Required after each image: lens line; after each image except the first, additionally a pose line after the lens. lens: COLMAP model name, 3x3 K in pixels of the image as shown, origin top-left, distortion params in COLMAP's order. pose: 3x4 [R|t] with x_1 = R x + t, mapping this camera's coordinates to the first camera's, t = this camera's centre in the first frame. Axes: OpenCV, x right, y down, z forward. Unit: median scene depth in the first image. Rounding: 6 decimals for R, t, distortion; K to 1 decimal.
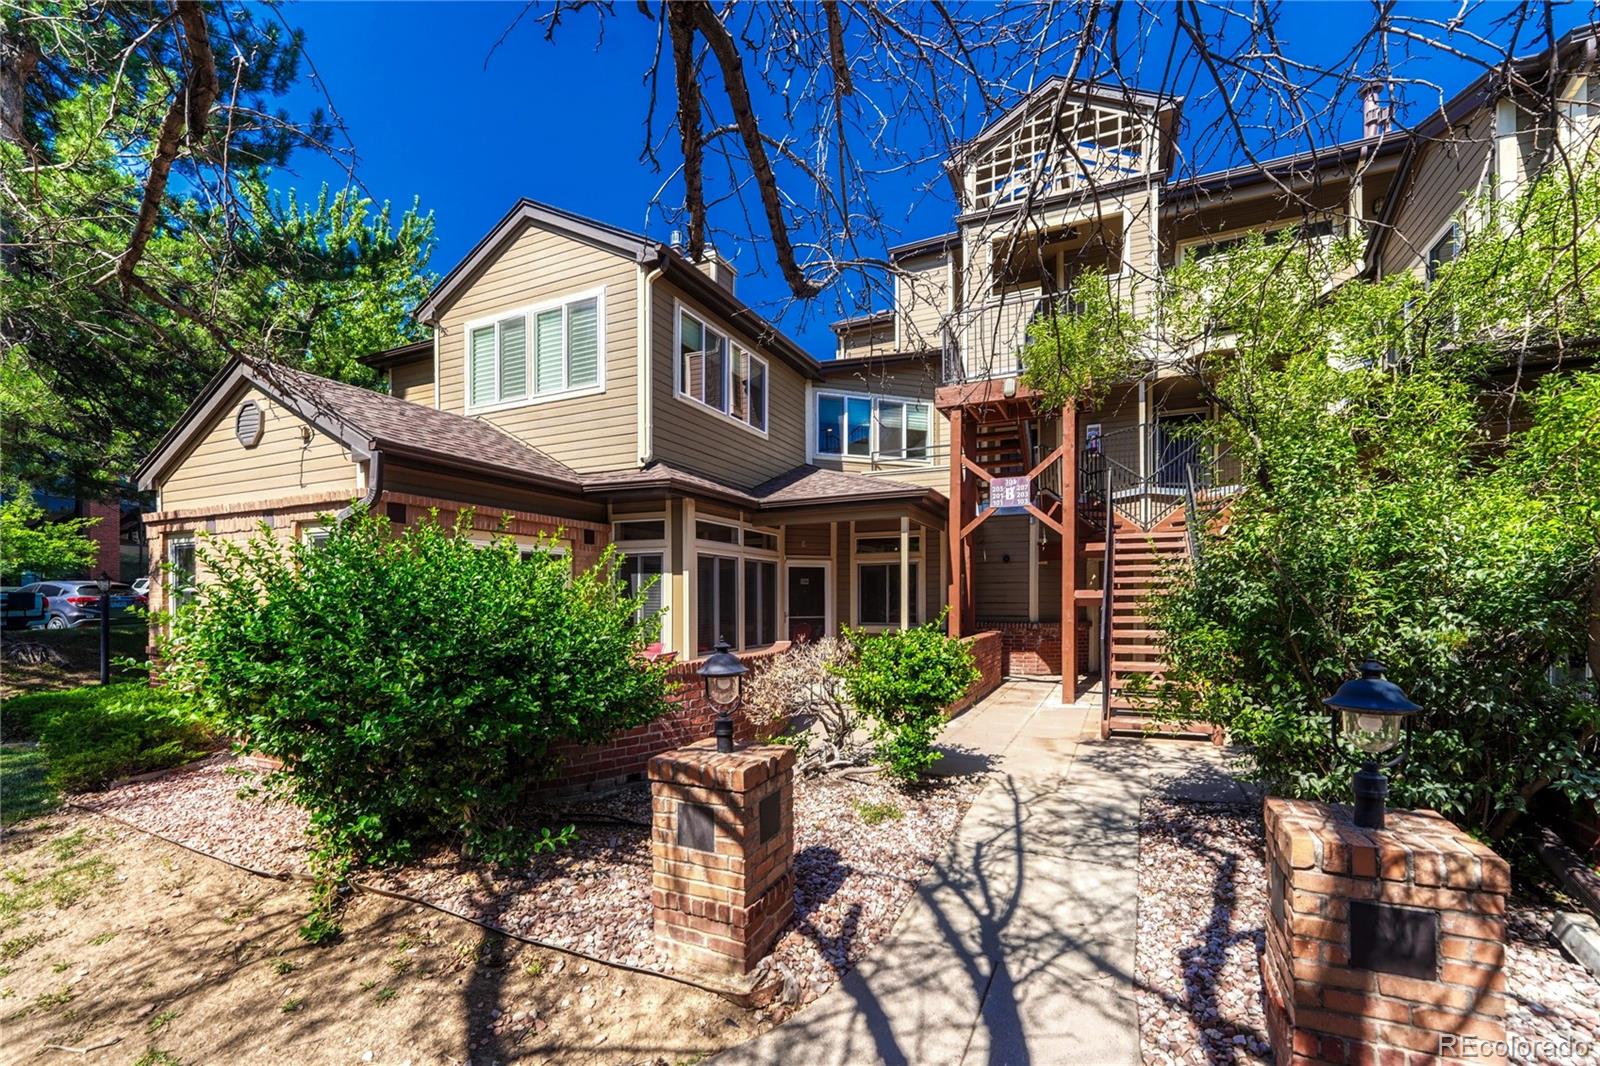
lens RADIAL K [[665.2, 0, 807.6], [0, 665.2, 613.1], [0, 0, 1]] dist [-0.003562, 0.000413]
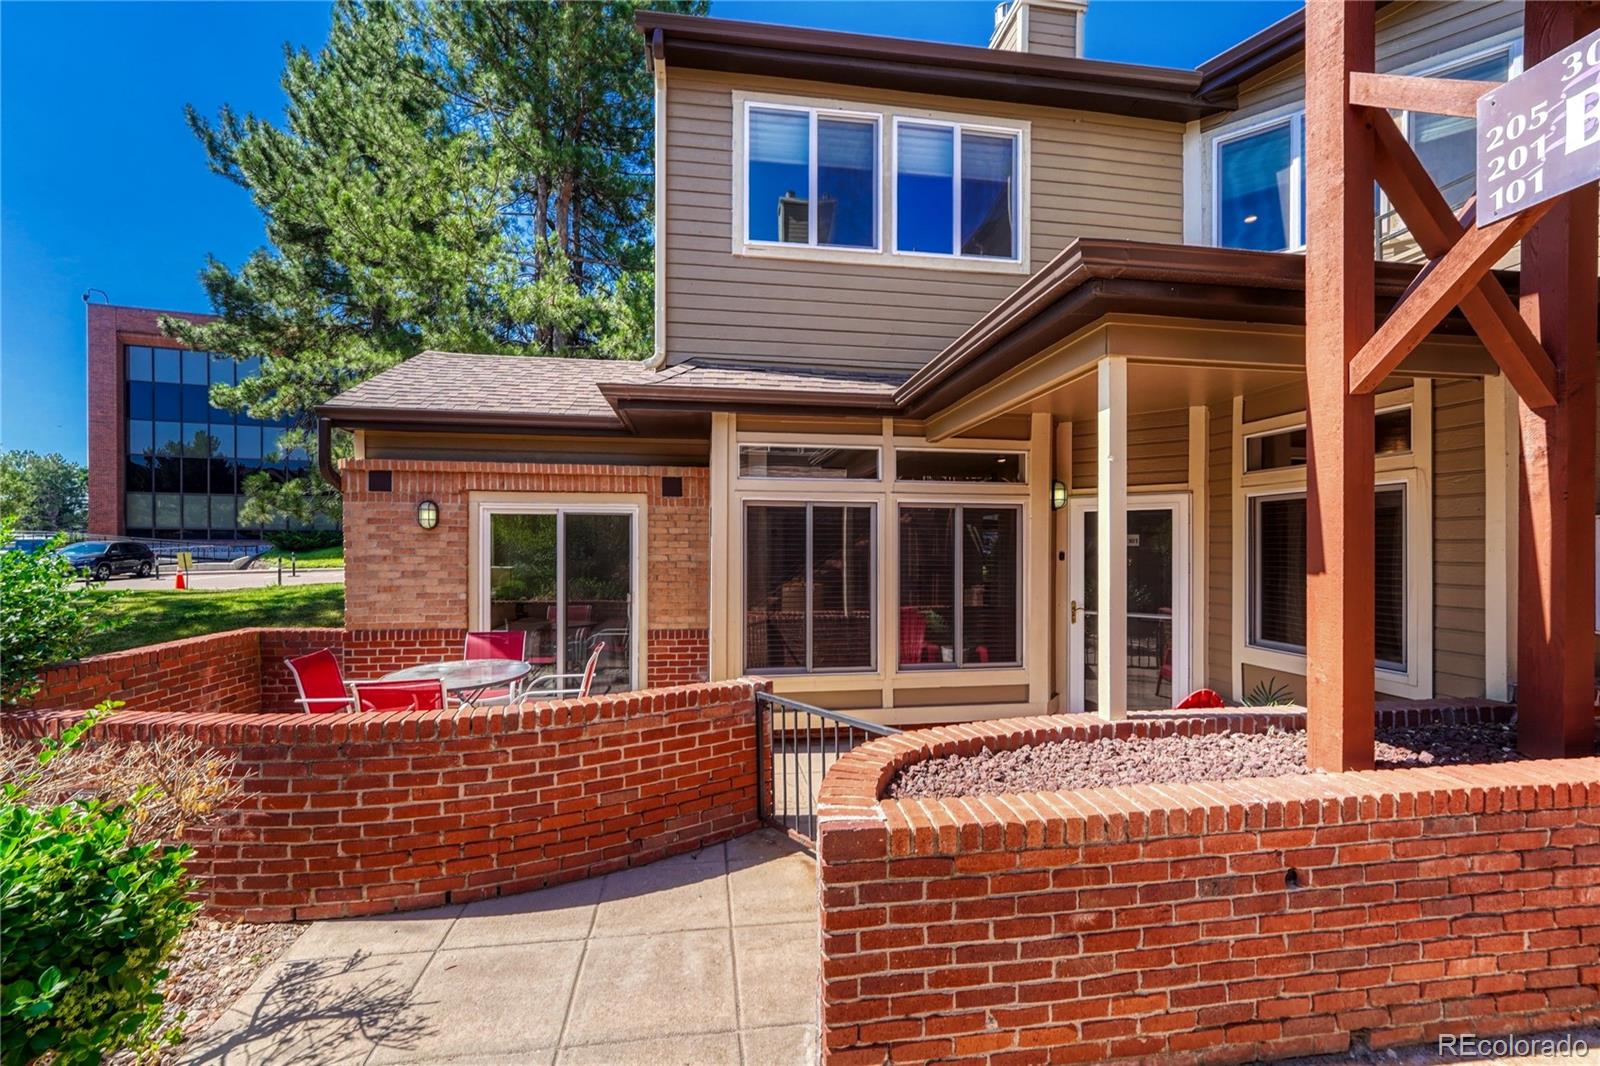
lens RADIAL K [[653.3, 0, 800.0], [0, 653.3, 533.0], [0, 0, 1]] dist [0.000087, 0.000230]
pose [[0.553238, -0.013472, -0.832914, 0.338126], [-0.021356, 0.999311, -0.030348, -0.043960], [0.832749, 0.034578, 0.552569, 0.704766]]
